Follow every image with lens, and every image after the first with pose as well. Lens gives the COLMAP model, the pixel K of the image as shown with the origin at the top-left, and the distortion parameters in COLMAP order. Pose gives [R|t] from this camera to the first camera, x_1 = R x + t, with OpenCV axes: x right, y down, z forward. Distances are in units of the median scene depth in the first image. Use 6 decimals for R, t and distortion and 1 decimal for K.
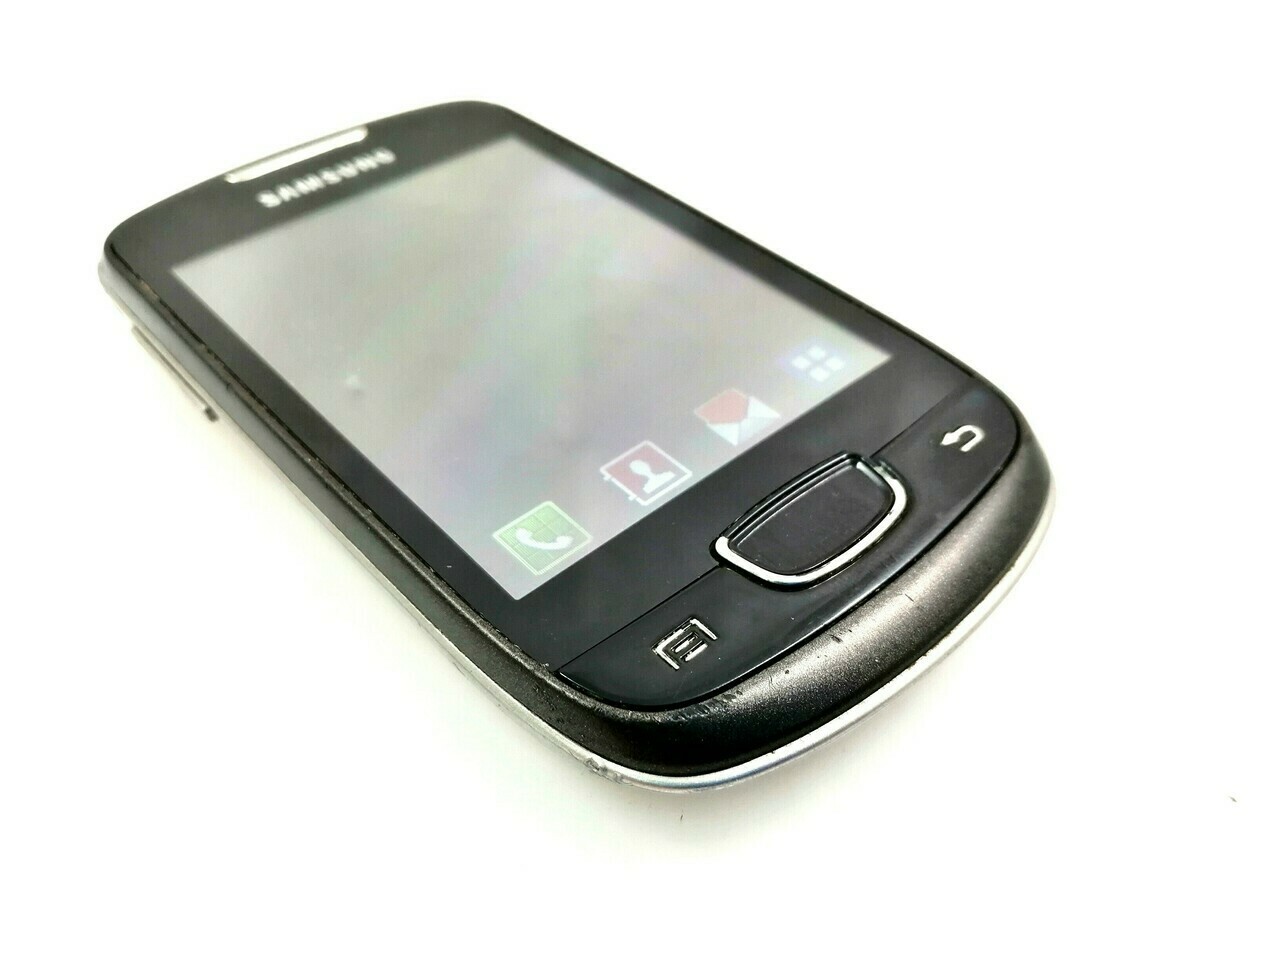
lens RADIAL K [[1094.4, 0, 640.0], [0, 1094.4, 480.0], [0, 0, 1]] dist [-0.011358, -0.009773]
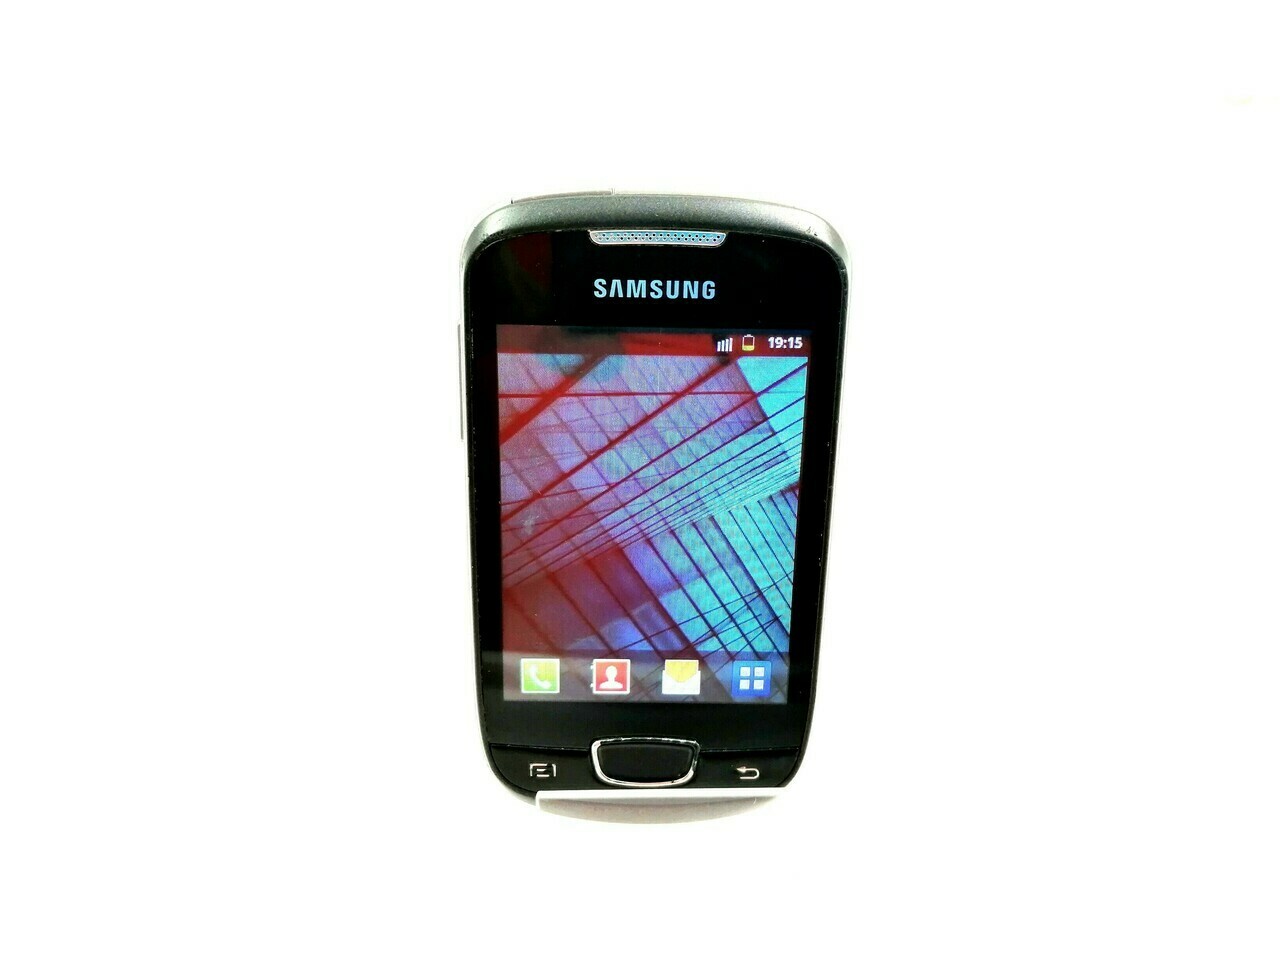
lens RADIAL K [[1094.4, 0, 640.0], [0, 1094.4, 480.0], [0, 0, 1]] dist [-0.011358, -0.009773]
pose [[0.729494, 0.650898, 0.210168, -0.553957], [-0.483198, 0.272938, 0.831880, -1.626992], [0.484106, -0.708404, 0.513619, 0.300599]]
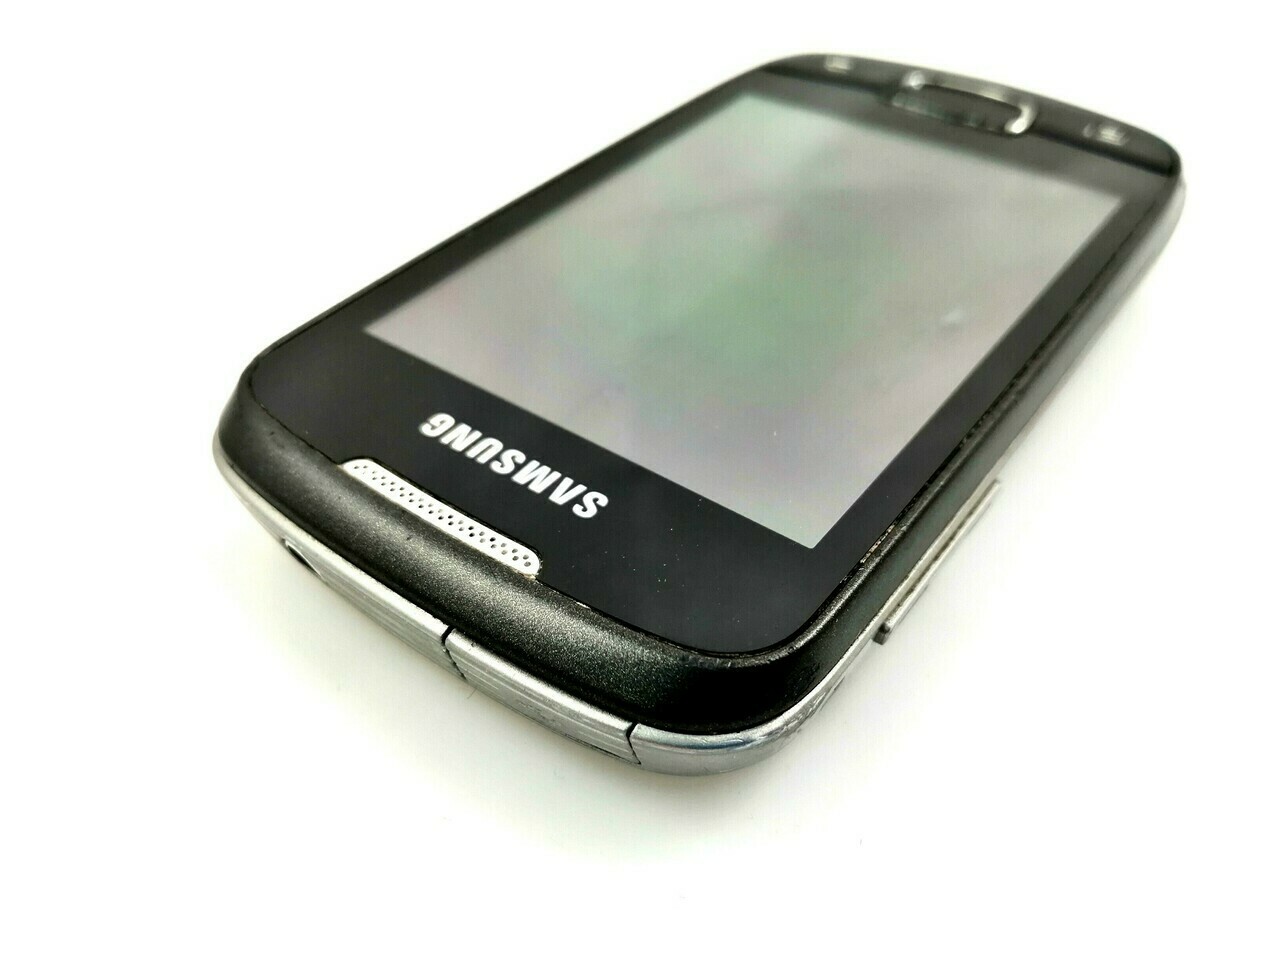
lens RADIAL K [[1094.4, 0, 640.0], [0, 1094.4, 480.0], [0, 0, 1]] dist [-0.011358, -0.009773]
pose [[-0.177635, -0.661506, 0.728599, -1.023950], [0.702556, 0.433193, 0.564588, -0.772140], [-0.689102, 0.612172, 0.387795, 0.951712]]
